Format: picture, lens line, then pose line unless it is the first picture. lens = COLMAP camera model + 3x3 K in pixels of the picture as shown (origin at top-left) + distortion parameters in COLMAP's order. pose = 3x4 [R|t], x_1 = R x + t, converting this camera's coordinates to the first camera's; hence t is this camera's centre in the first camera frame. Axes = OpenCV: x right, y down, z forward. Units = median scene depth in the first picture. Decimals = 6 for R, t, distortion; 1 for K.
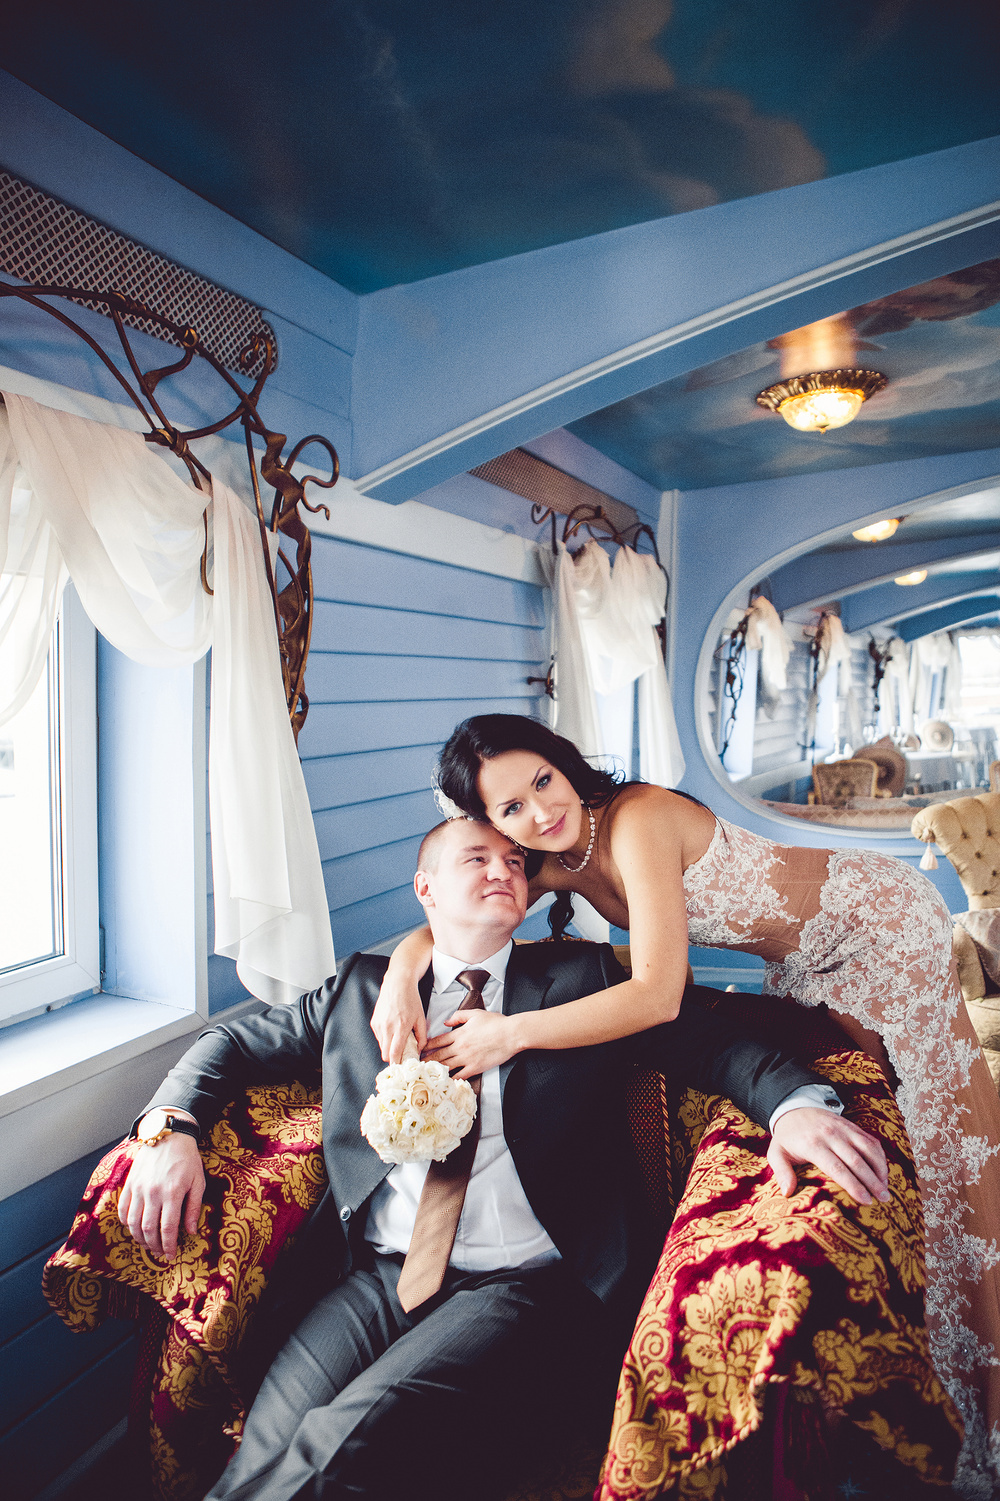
lens RADIAL K [[1046.9, 0, 500.0], [0, 1046.9, 750.5], [0, 0, 1]] dist [-0.078184, 0.080997]
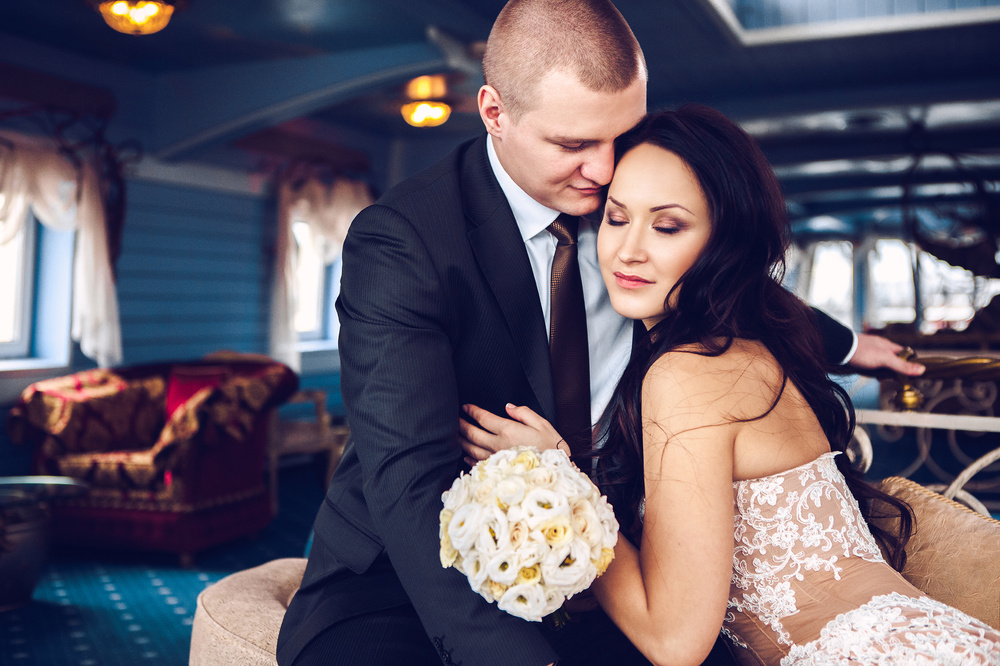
lens RADIAL K [[1205.2, 0, 500.0], [0, 1205.2, 333.0], [0, 0, 1]] dist [0.006796, -0.000189]
pose [[0.998719, 0.047221, 0.018157, 0.705903], [-0.046673, 0.998474, -0.029506, 0.206931], [-0.019523, 0.028620, 0.999400, -1.970098]]
